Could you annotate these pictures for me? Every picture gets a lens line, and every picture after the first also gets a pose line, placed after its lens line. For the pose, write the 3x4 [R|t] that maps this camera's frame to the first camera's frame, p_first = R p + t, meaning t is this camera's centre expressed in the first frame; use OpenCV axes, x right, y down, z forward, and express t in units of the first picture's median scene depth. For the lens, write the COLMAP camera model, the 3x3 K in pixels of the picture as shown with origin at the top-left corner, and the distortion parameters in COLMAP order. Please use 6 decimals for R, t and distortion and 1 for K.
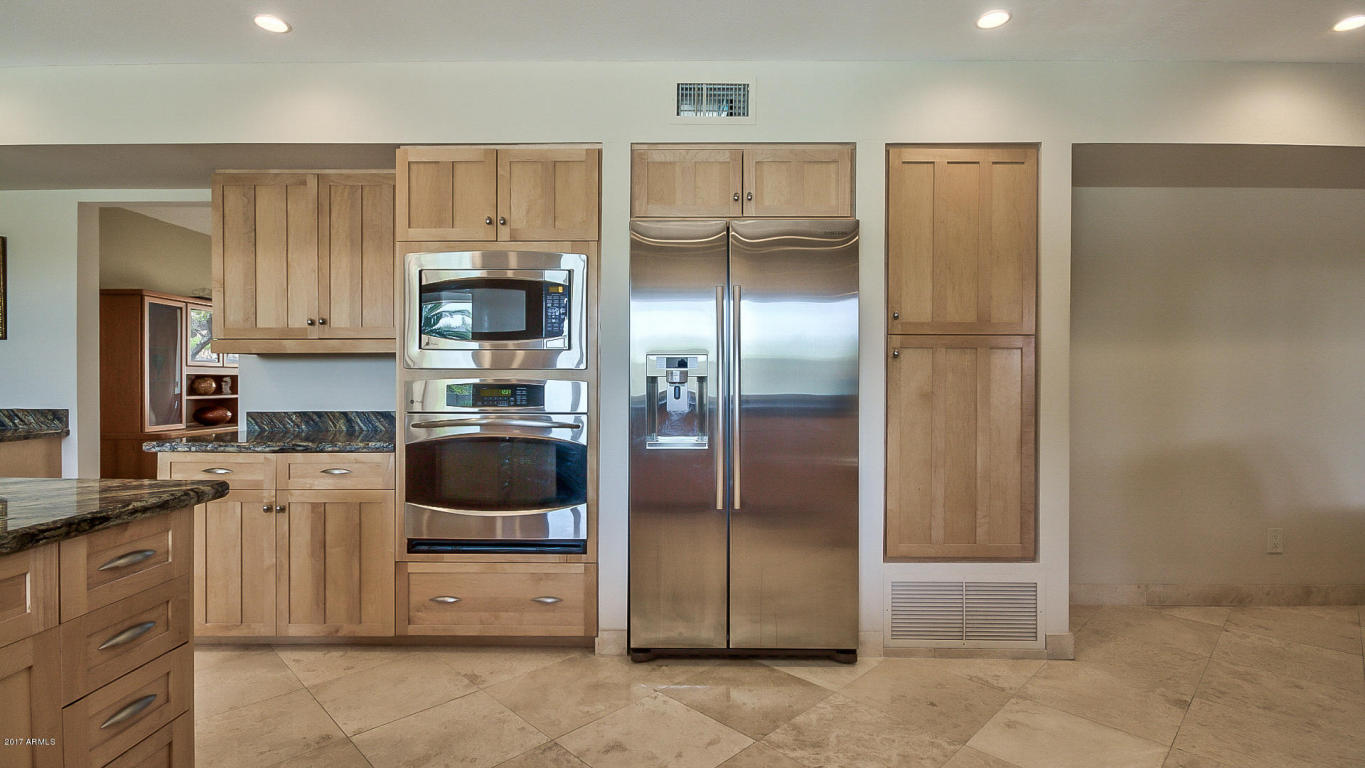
lens RADIAL K [[641.9, 0, 679.4], [0, 641.9, 377.7], [0, 0, 1]] dist [0.000926, -0.000069]
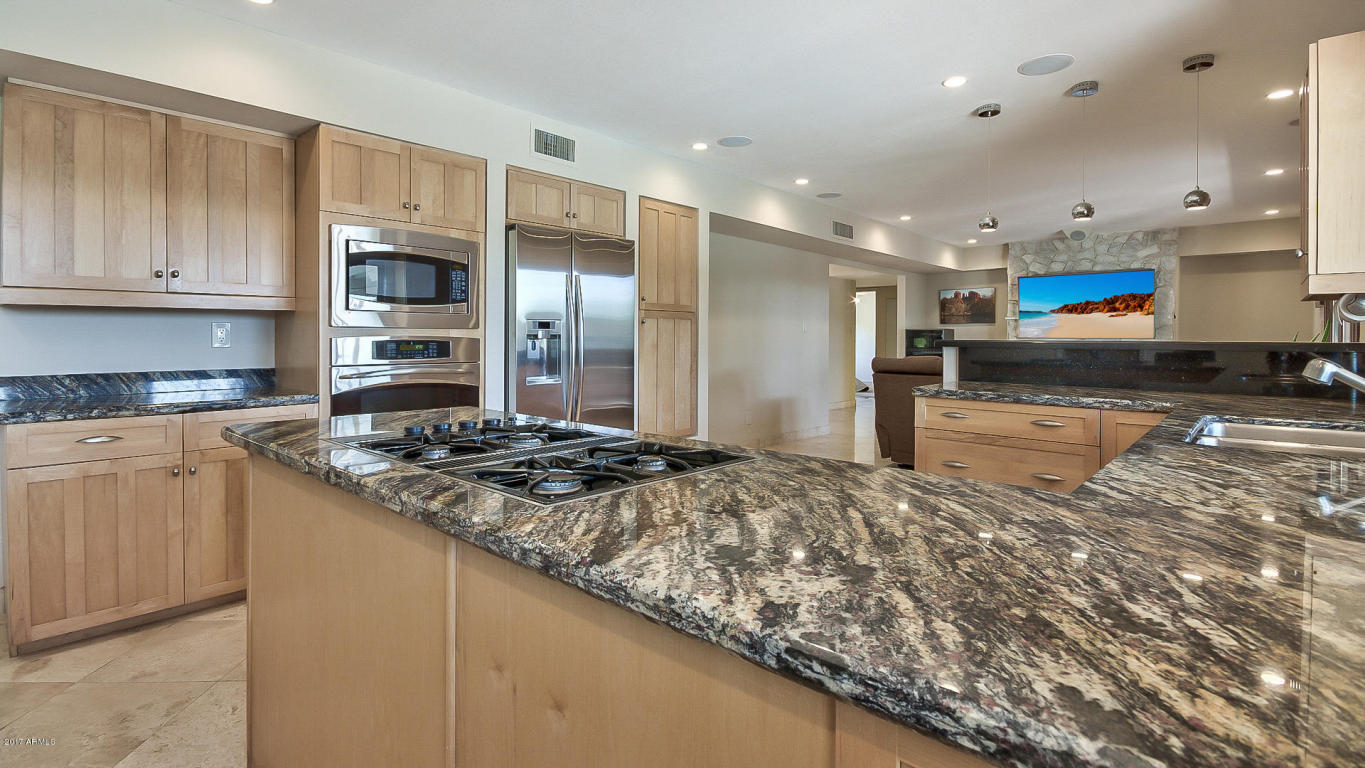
lens RADIAL K [[641.4, 0, 679.3], [0, 641.4, 335.6], [0, 0, 1]] dist [0.002243, -0.006062]
pose [[0.664715, 0.001262, 0.747096, -0.843929], [-0.001811, 0.999998, -0.000078, 0.000232], [-0.747095, -0.001301, 0.664716, -0.184384]]
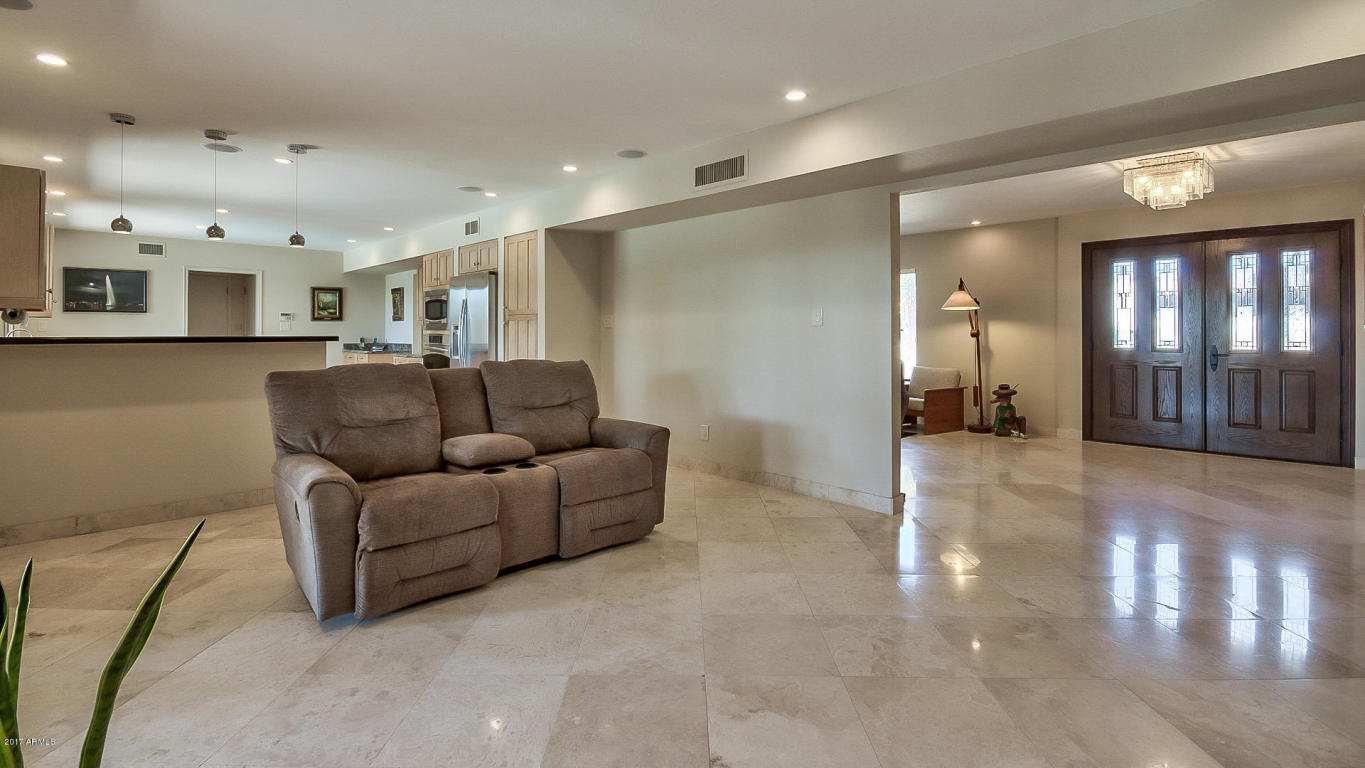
lens RADIAL K [[641.4, 0, 679.3], [0, 641.4, 335.6], [0, 0, 1]] dist [0.002243, -0.006062]
pose [[0.697611, -0.000306, -0.716477, 2.534619], [-0.004913, 0.999974, -0.005211, 0.019984], [0.716460, 0.007155, 0.697592, -0.222907]]
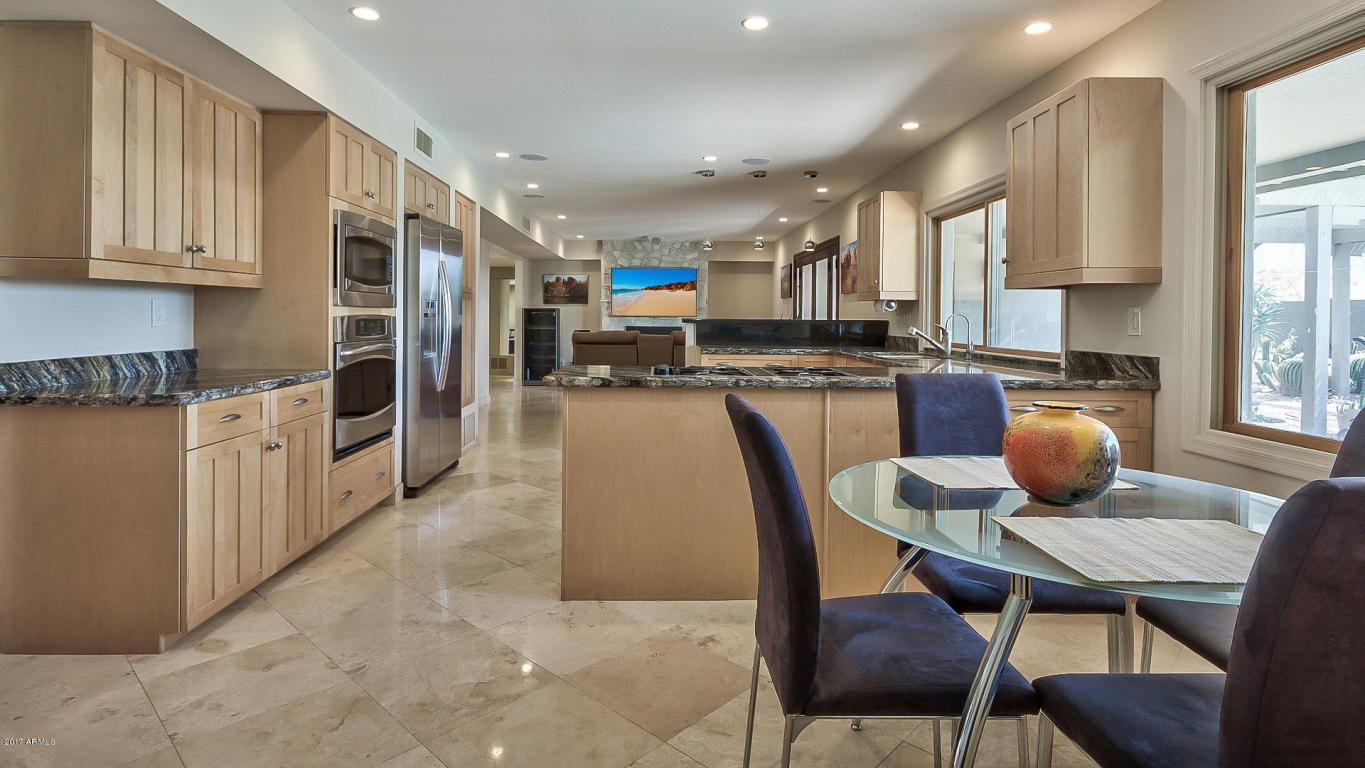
lens RADIAL K [[684.3, 0, 676.7], [0, 684.3, 311.1], [0, 0, 1]] dist [0.018096, -0.000203]
pose [[-0.032480, 0.005094, 0.999459, -1.688934], [-0.009708, 0.999938, -0.005411, -0.003688], [-0.999425, -0.009879, -0.032428, 0.412674]]
